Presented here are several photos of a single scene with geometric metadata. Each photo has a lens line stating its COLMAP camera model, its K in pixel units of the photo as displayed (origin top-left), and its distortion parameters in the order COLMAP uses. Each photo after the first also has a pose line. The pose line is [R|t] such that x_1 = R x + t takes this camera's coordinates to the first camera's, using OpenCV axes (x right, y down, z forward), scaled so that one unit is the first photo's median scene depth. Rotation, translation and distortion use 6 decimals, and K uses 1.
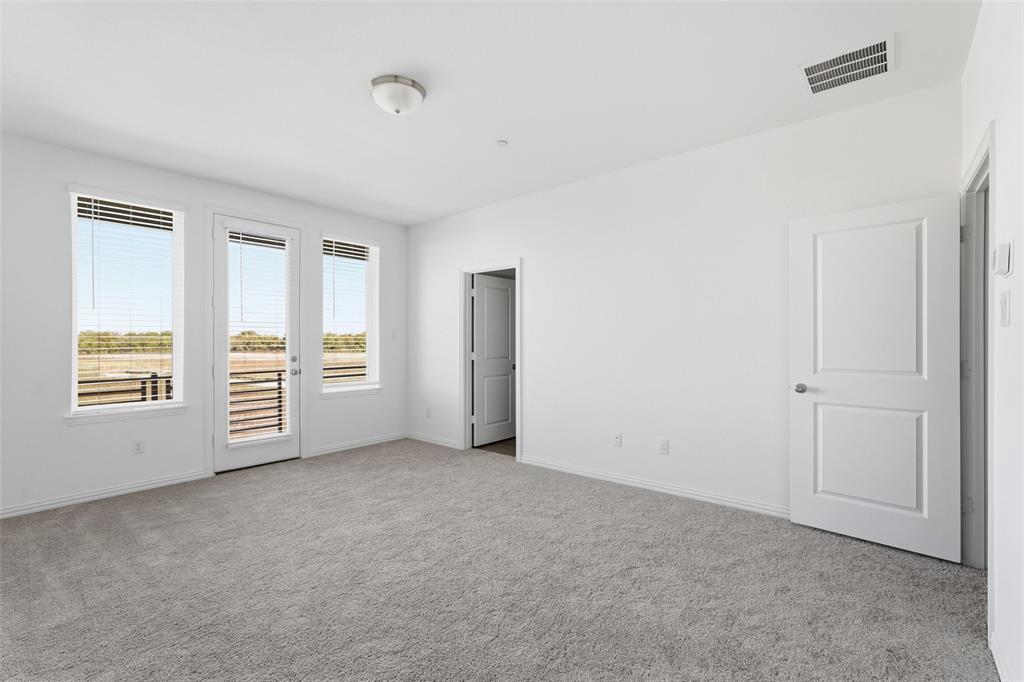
lens RADIAL K [[458.0, 0, 510.3], [0, 458.0, 342.0], [0, 0, 1]] dist [-0.002321, -0.000156]
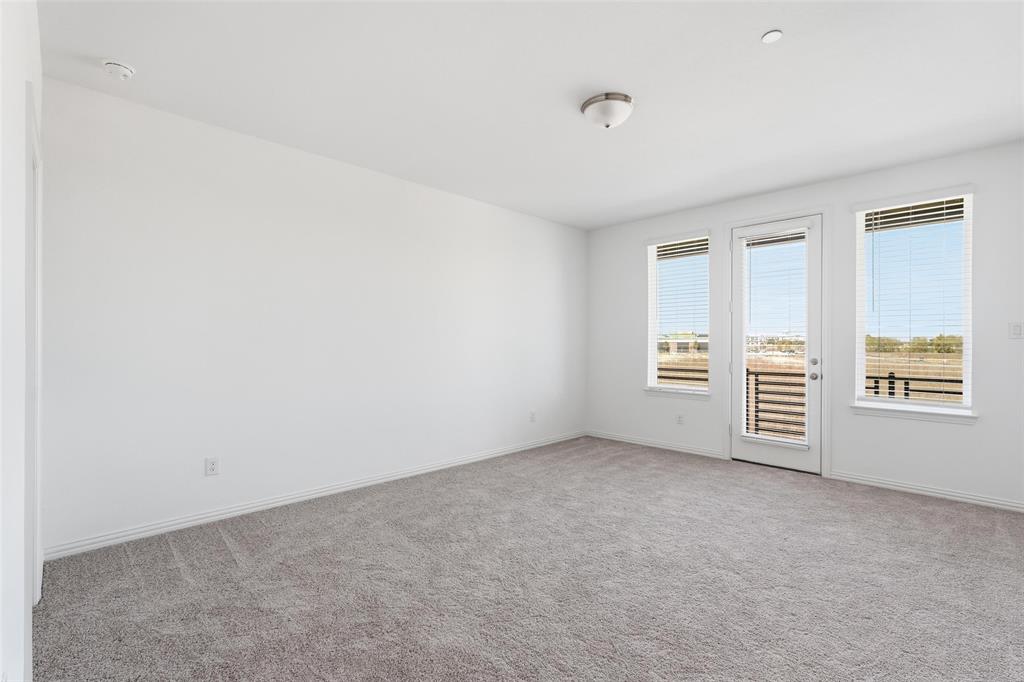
lens RADIAL K [[446.6, 0, 512.0], [0, 446.6, 341.0], [0, 0, 1]] dist [-0.041907, -0.000041]
pose [[-0.135776, 0.000682, -0.990739, 0.450554], [-0.001654, 0.999998, 0.000915, -0.003565], [0.990738, 0.001763, -0.135774, 0.530683]]
